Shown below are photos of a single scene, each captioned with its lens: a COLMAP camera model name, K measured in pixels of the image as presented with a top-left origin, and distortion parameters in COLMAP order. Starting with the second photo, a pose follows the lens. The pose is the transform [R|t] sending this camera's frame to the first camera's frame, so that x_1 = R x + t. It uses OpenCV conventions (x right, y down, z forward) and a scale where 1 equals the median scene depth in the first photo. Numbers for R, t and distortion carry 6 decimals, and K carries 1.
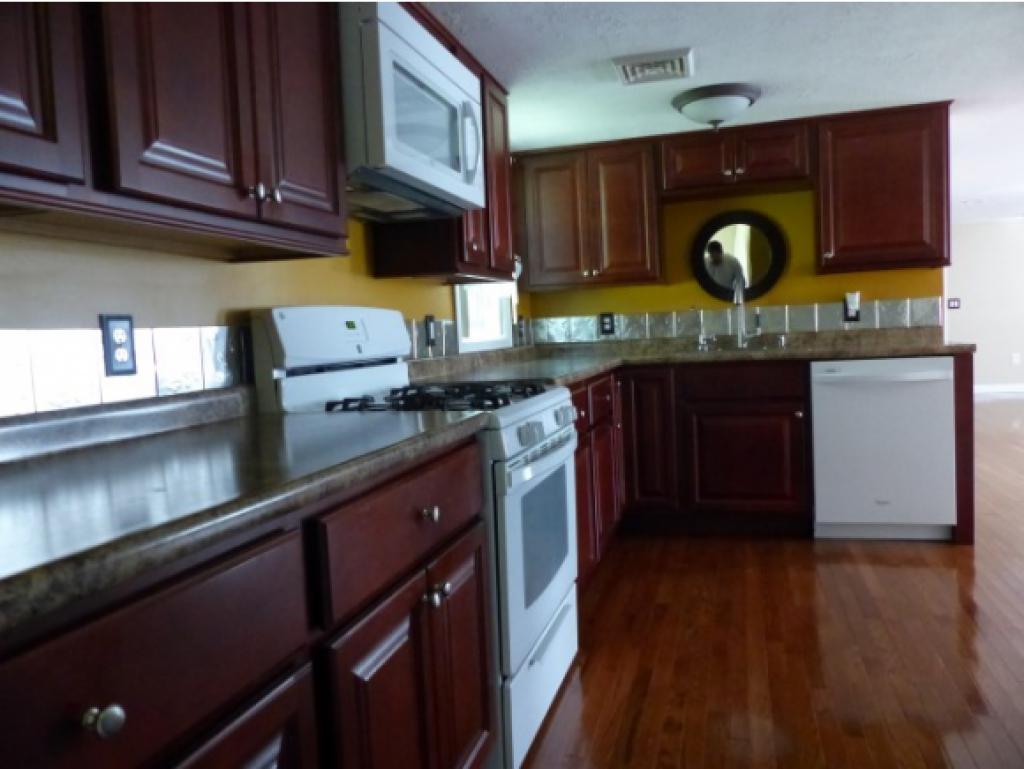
lens RADIAL K [[761.1, 0, 511.3], [0, 761.1, 381.4], [0, 0, 1]] dist [0.000020, -0.000947]
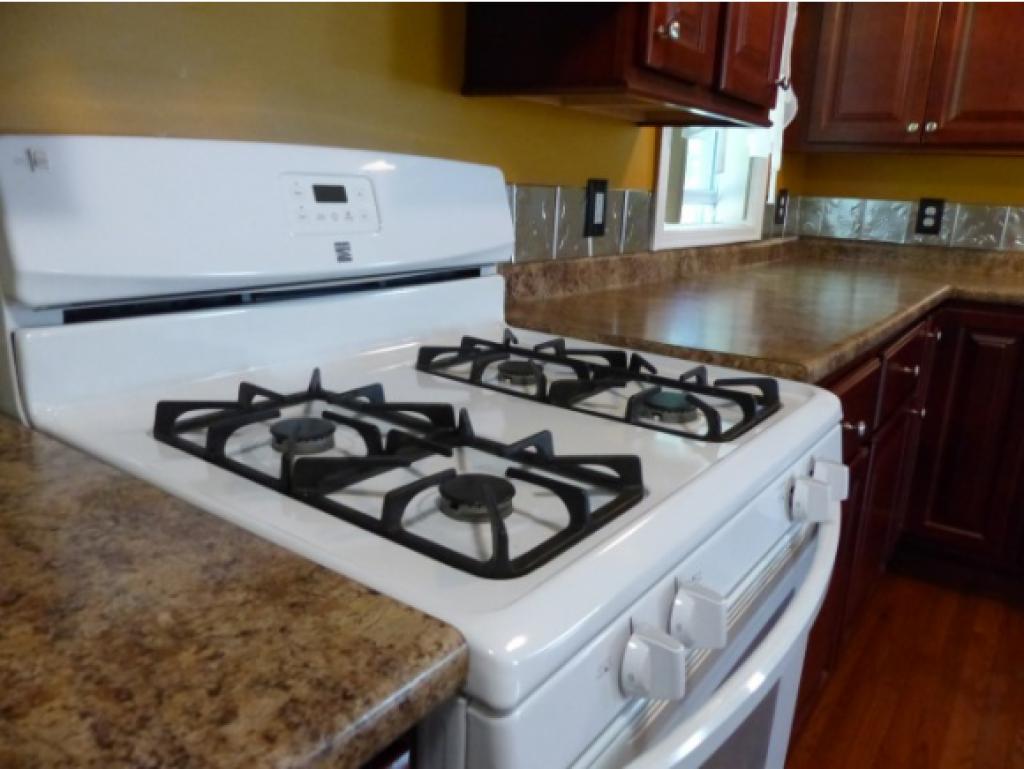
lens RADIAL K [[761.1, 0, 516.9], [0, 761.1, 386.3], [0, 0, 1]] dist [0.000020, -0.000947]
pose [[0.940482, 0.172974, -0.292530, 0.018446], [-0.113121, 0.971030, 0.210488, -0.038606], [0.320464, -0.164869, 0.932803, 0.335188]]
